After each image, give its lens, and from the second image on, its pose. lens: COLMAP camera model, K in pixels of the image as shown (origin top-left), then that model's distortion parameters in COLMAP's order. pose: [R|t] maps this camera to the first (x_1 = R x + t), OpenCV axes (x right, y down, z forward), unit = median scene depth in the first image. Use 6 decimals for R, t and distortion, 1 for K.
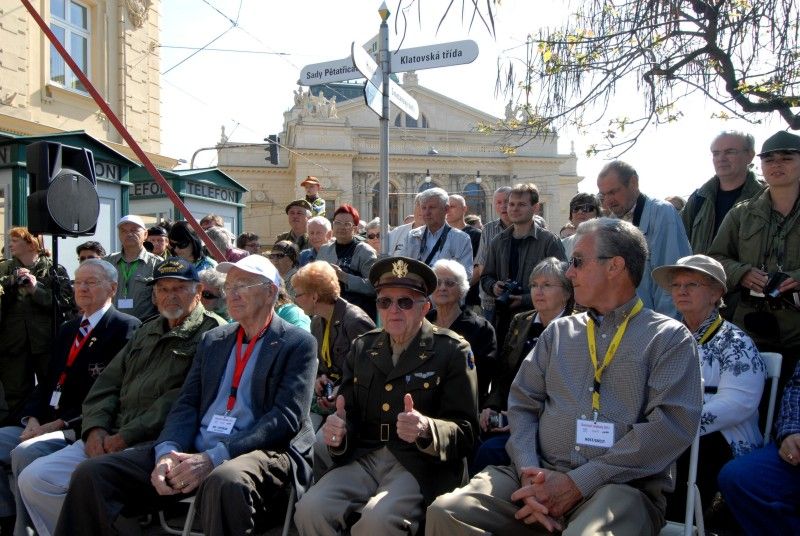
lens RADIAL K [[565.3, 0, 399.2], [0, 565.3, 272.0], [0, 0, 1]] dist [0.024919, -0.006602]
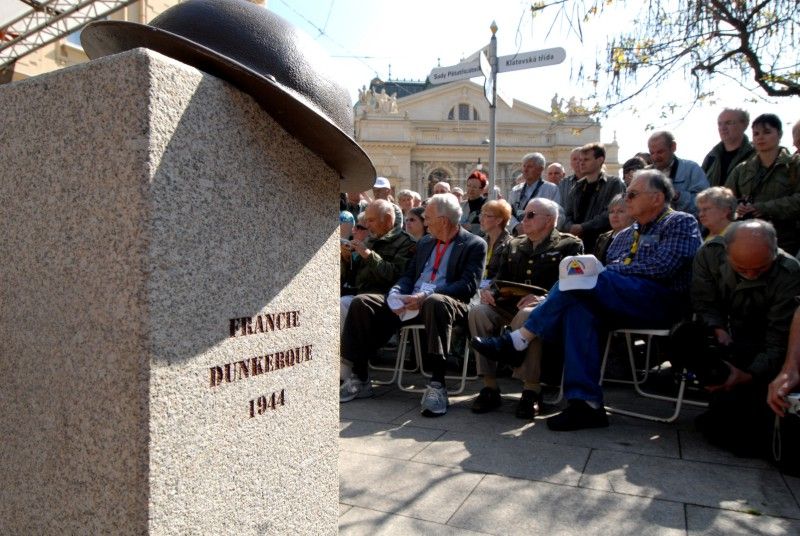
lens RADIAL K [[509.0, 0, 402.4], [0, 509.0, 268.8], [0, 0, 1]] dist [0.029746, -0.026983]
pose [[0.995778, 0.010436, -0.091197, -0.089291], [-0.007548, 0.999461, 0.031956, 0.060149], [0.091481, -0.031133, 0.995320, -0.189341]]
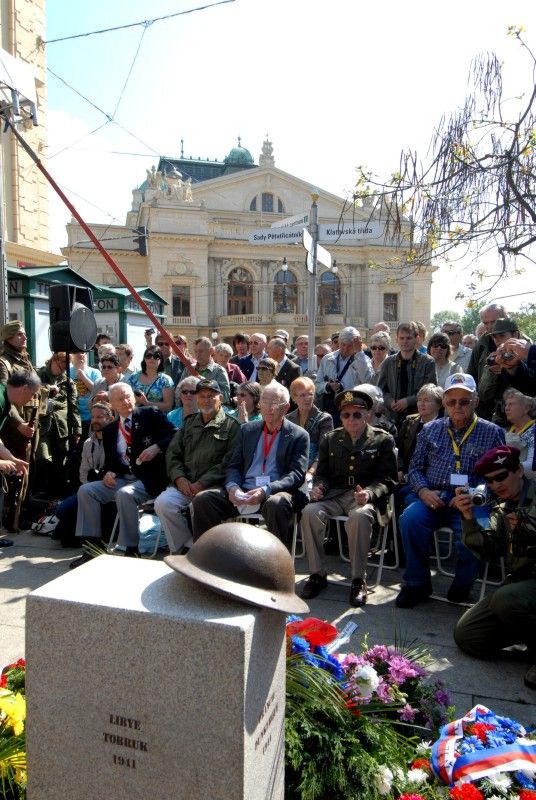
lens RADIAL K [[565.3, 0, 268.1], [0, 565.3, 408.8], [0, 0, 1]] dist [0.024919, -0.006602]
pose [[0.999344, 0.014068, 0.033368, -0.124537], [-0.016966, 0.995956, 0.088231, -0.043308], [-0.031991, -0.088739, 0.995541, -0.287161]]
